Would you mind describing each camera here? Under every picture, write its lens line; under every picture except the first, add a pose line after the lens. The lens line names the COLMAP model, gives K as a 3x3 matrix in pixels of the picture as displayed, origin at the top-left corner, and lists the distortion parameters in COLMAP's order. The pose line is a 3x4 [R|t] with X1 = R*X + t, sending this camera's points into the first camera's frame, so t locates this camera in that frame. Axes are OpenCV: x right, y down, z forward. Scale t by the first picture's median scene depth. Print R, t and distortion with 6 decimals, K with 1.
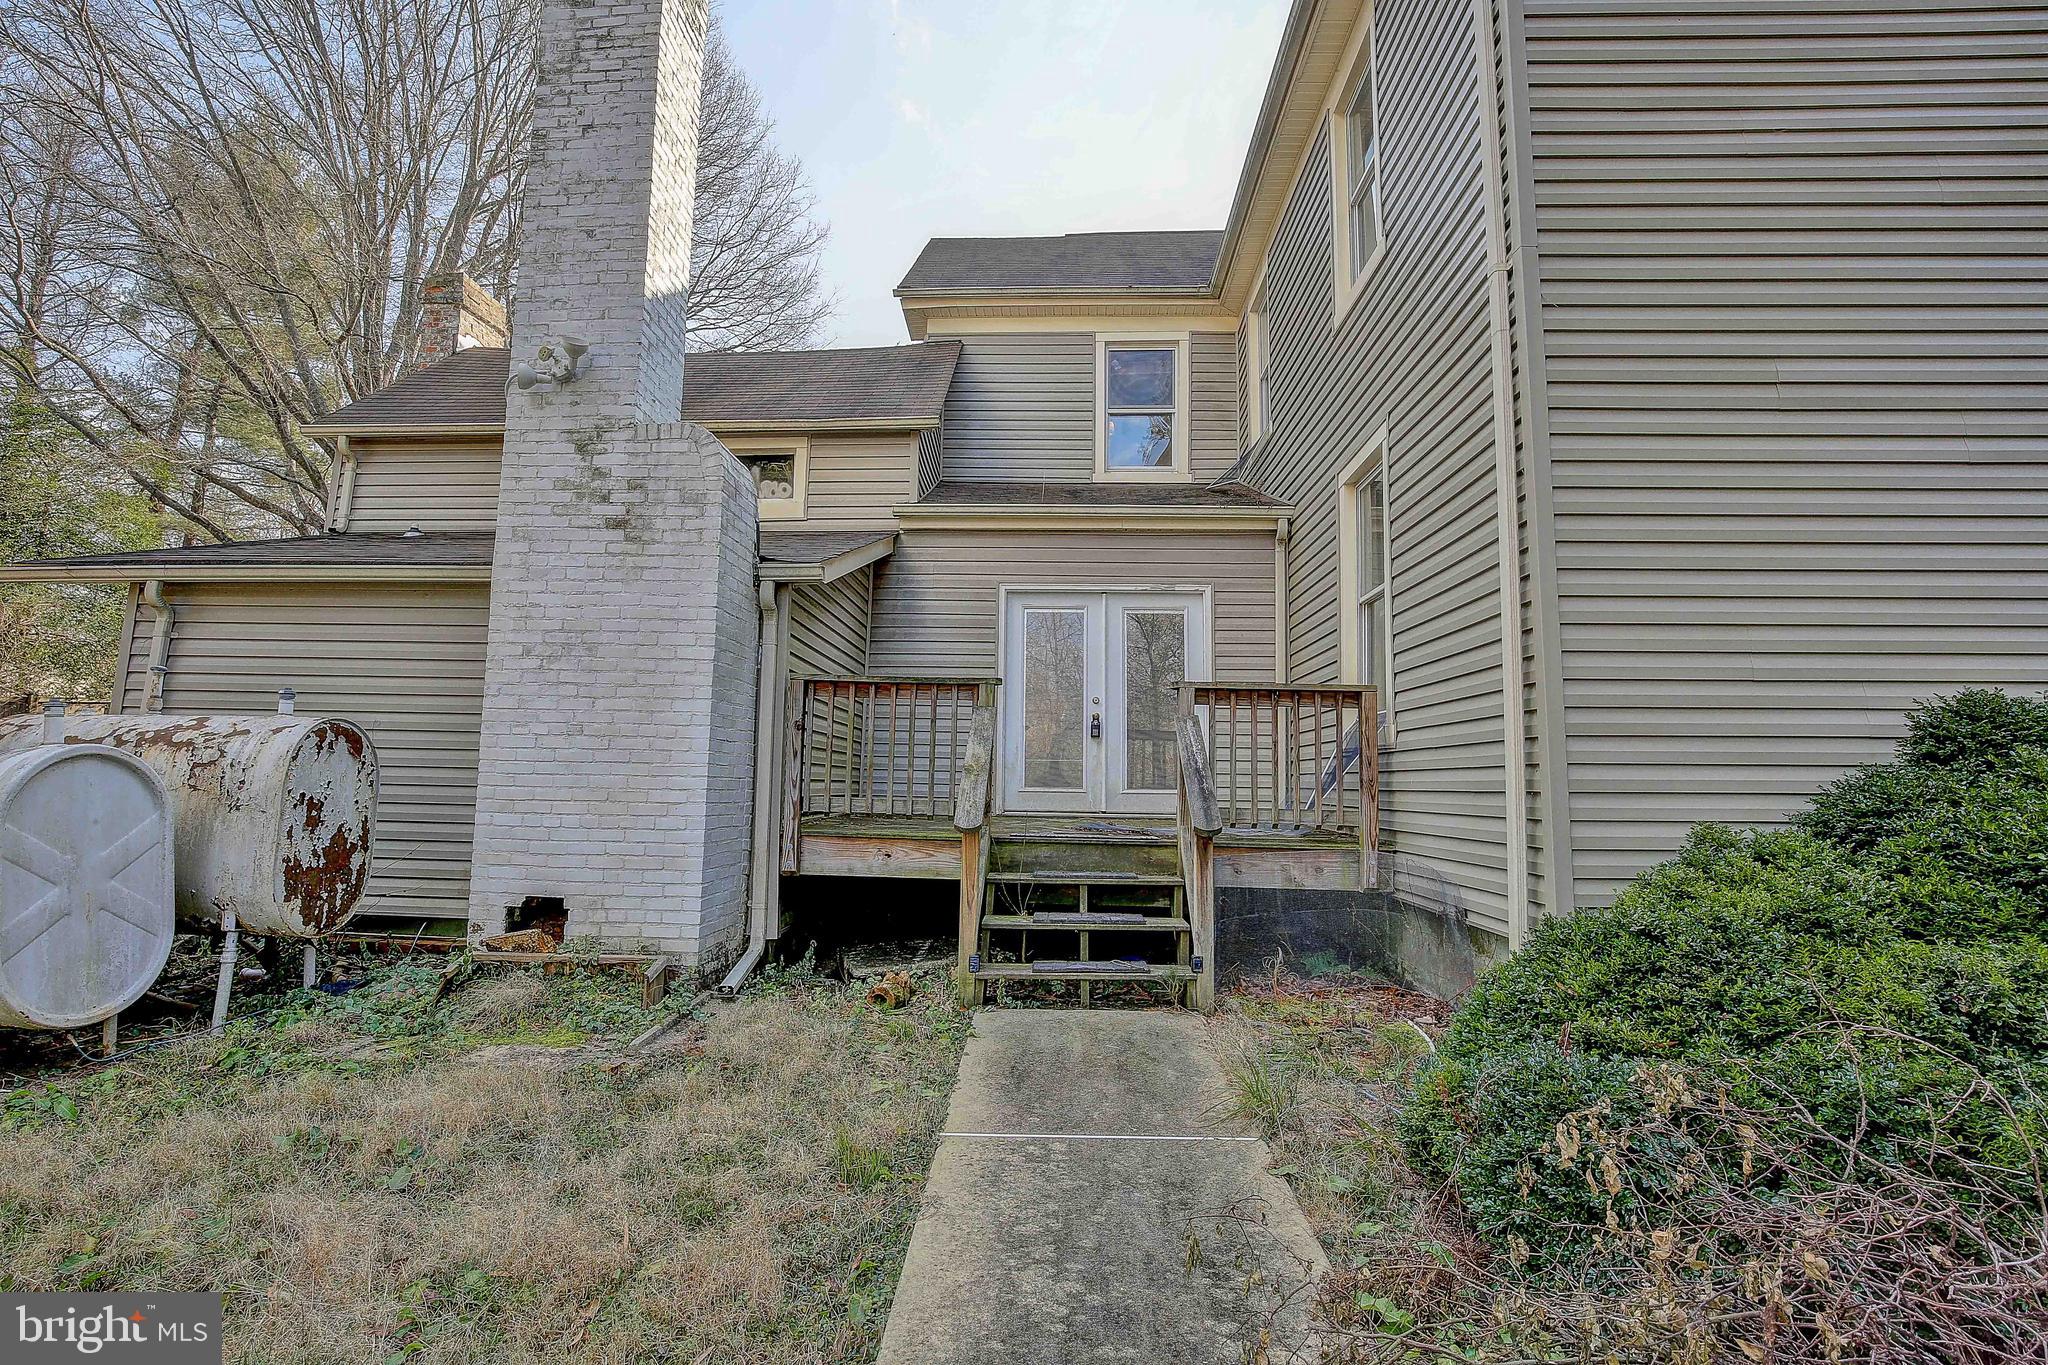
lens RADIAL K [[940.9, 0, 1019.0], [0, 940.9, 689.9], [0, 0, 1]] dist [-0.026213, 0.003323]
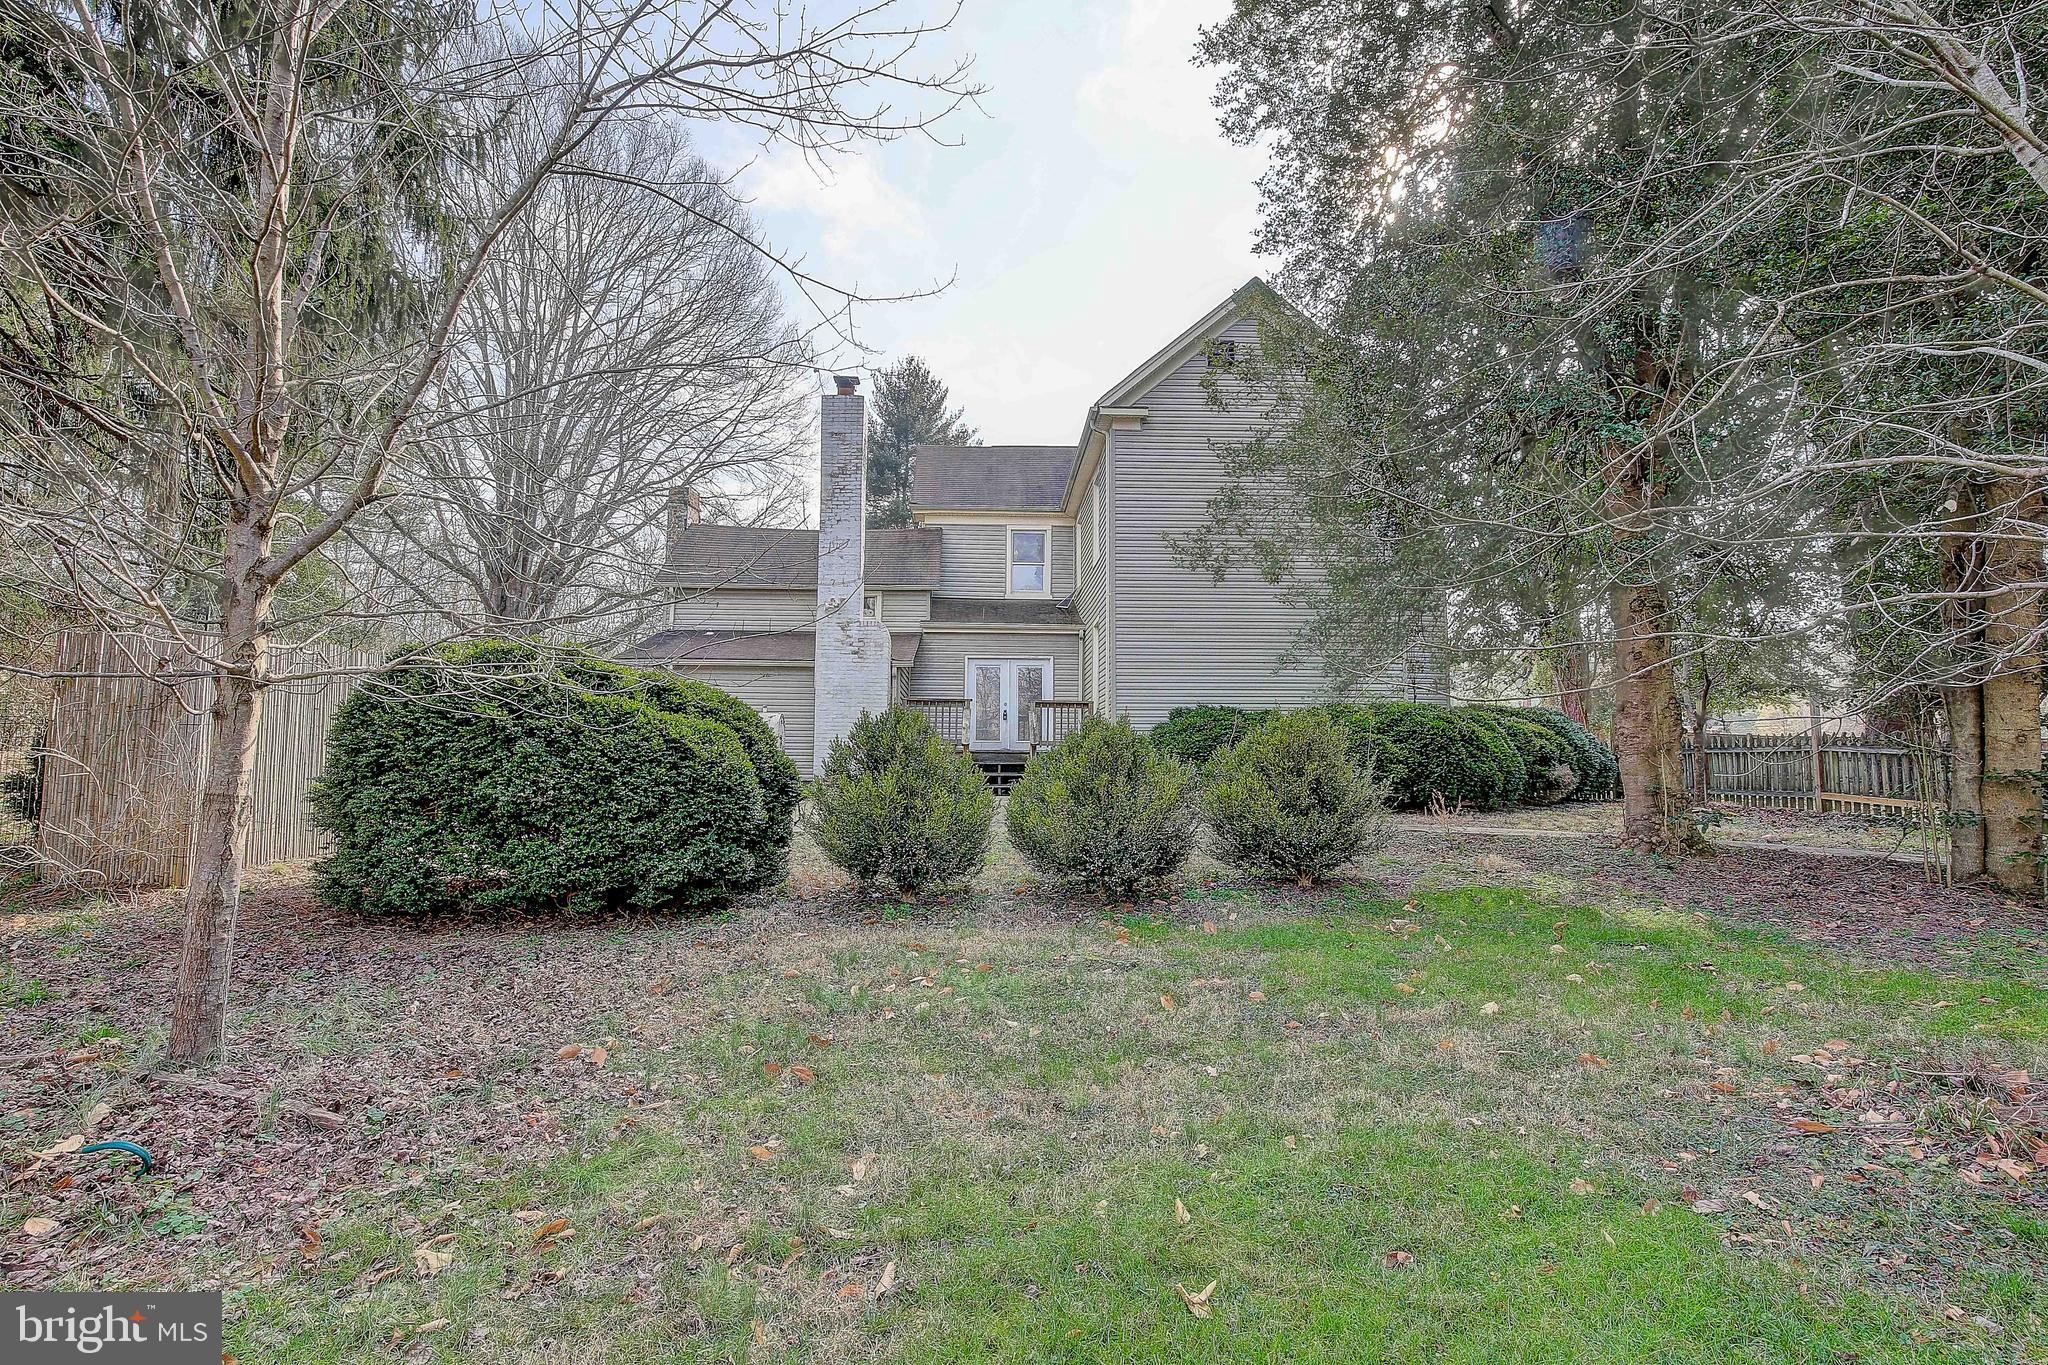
lens RADIAL K [[940.9, 0, 1020.6], [0, 940.9, 679.6], [0, 0, 1]] dist [-0.026213, 0.003323]
pose [[0.995579, 0.004065, 0.093843, -0.099766], [-0.003964, 0.999991, -0.001268, -0.049933], [-0.093847, 0.000890, 0.995586, -1.317526]]
